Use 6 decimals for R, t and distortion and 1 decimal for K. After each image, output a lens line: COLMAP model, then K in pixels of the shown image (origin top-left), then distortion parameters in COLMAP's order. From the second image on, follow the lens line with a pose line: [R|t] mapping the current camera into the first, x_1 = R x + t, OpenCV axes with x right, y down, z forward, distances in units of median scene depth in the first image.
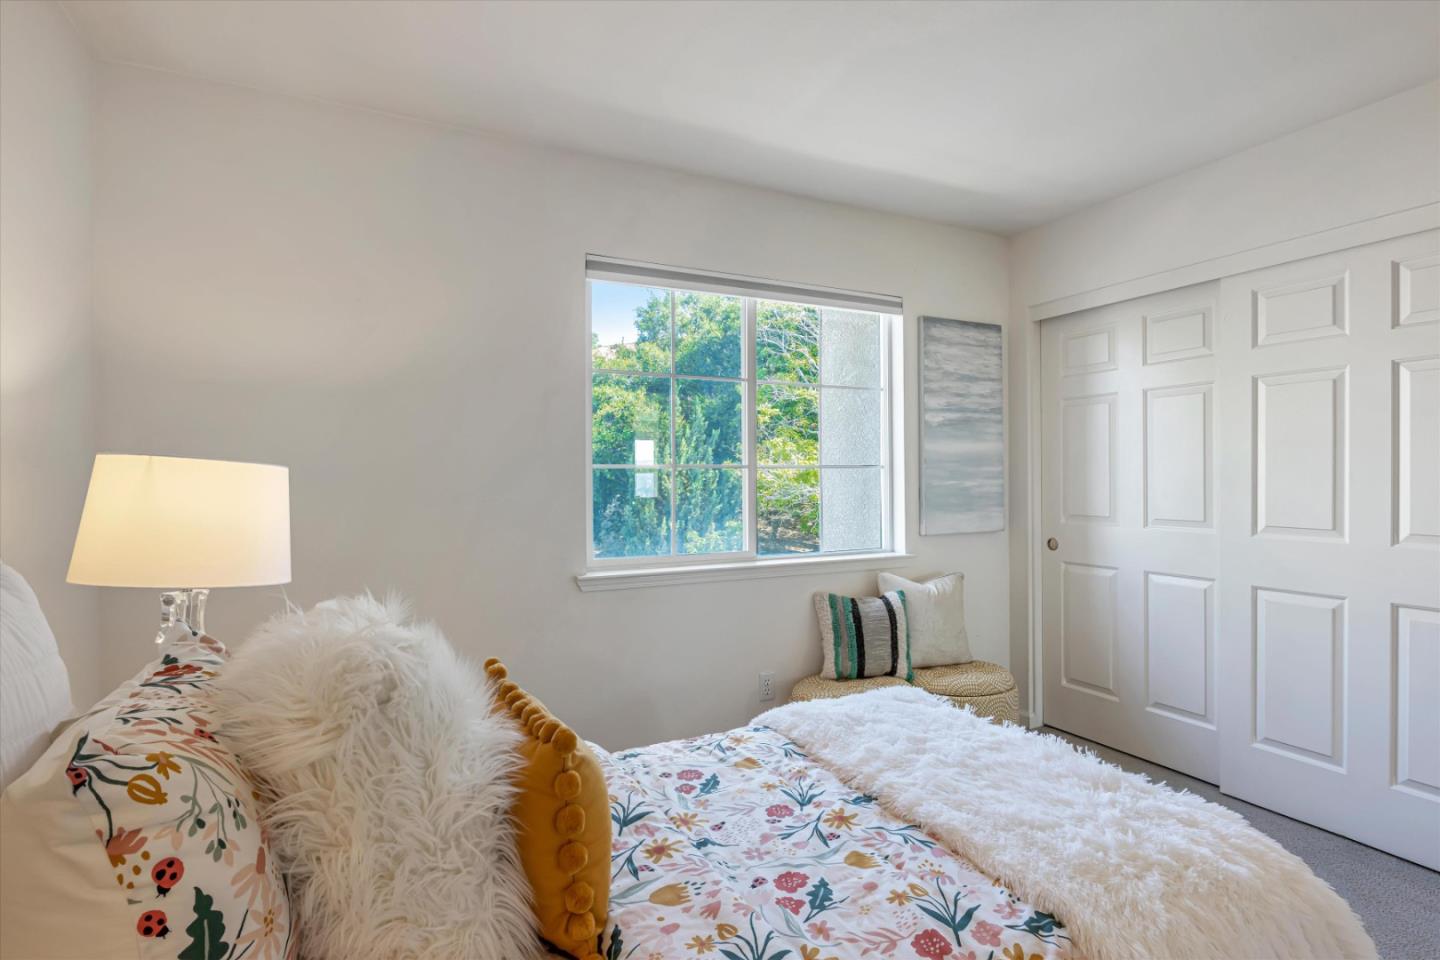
lens RADIAL K [[729.0, 0, 719.5], [0, 729.0, 466.2], [0, 0, 1]] dist [-0.002302, -0.000952]
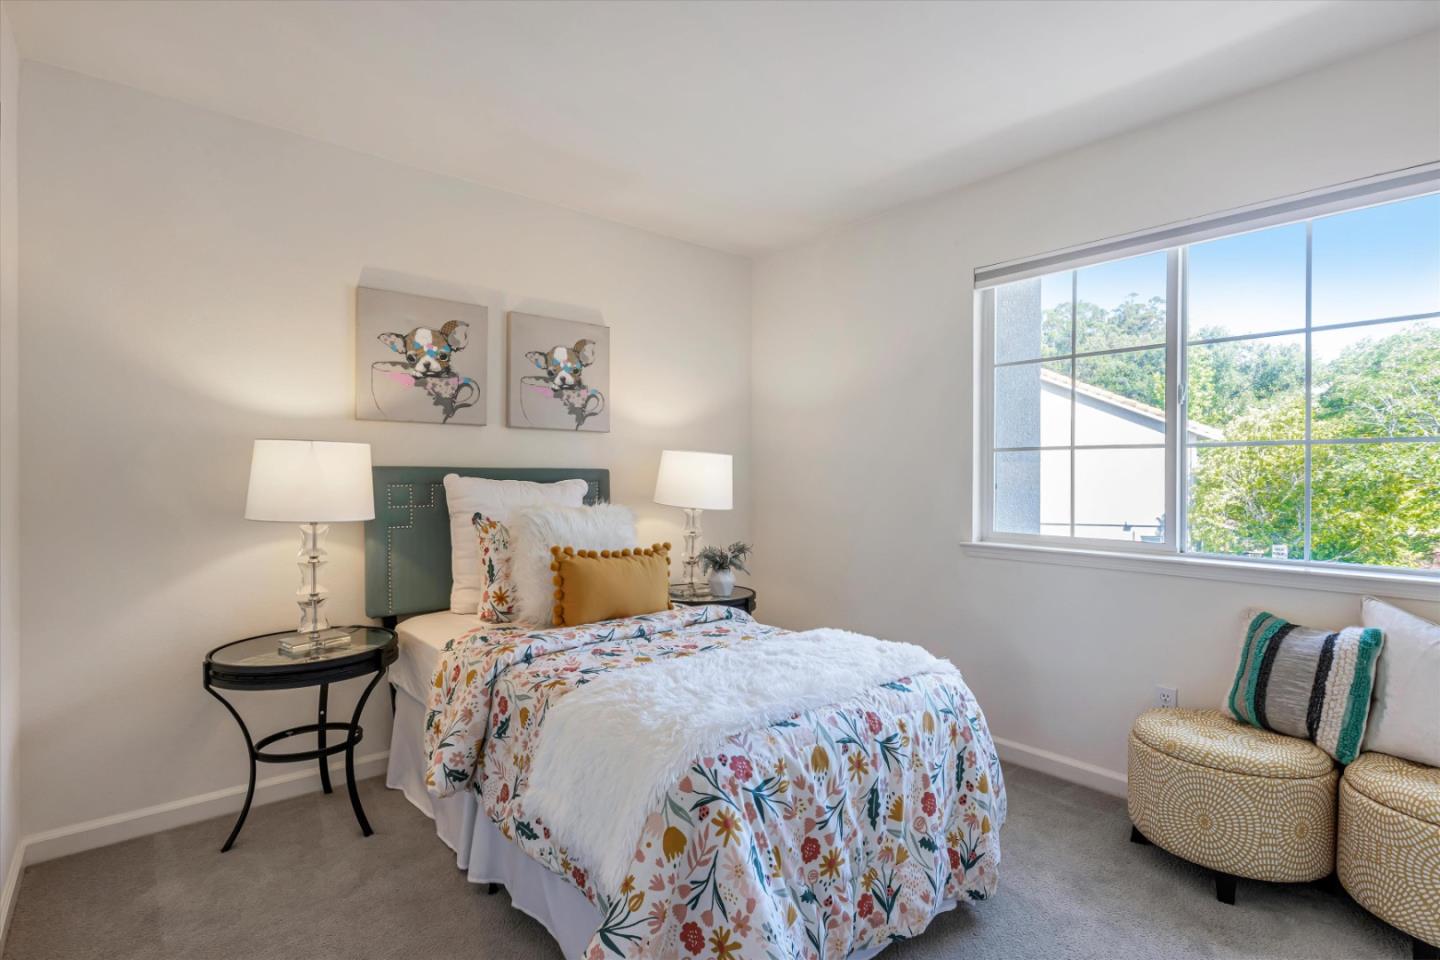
lens RADIAL K [[729.0, 0, 719.5], [0, 729.0, 466.2], [0, 0, 1]] dist [-0.002302, -0.000952]
pose [[0.217513, -0.000496, -0.976057, 1.362256], [0.010167, 0.999947, 0.001758, 0.031239], [0.976004, -0.010306, 0.217506, 0.528346]]
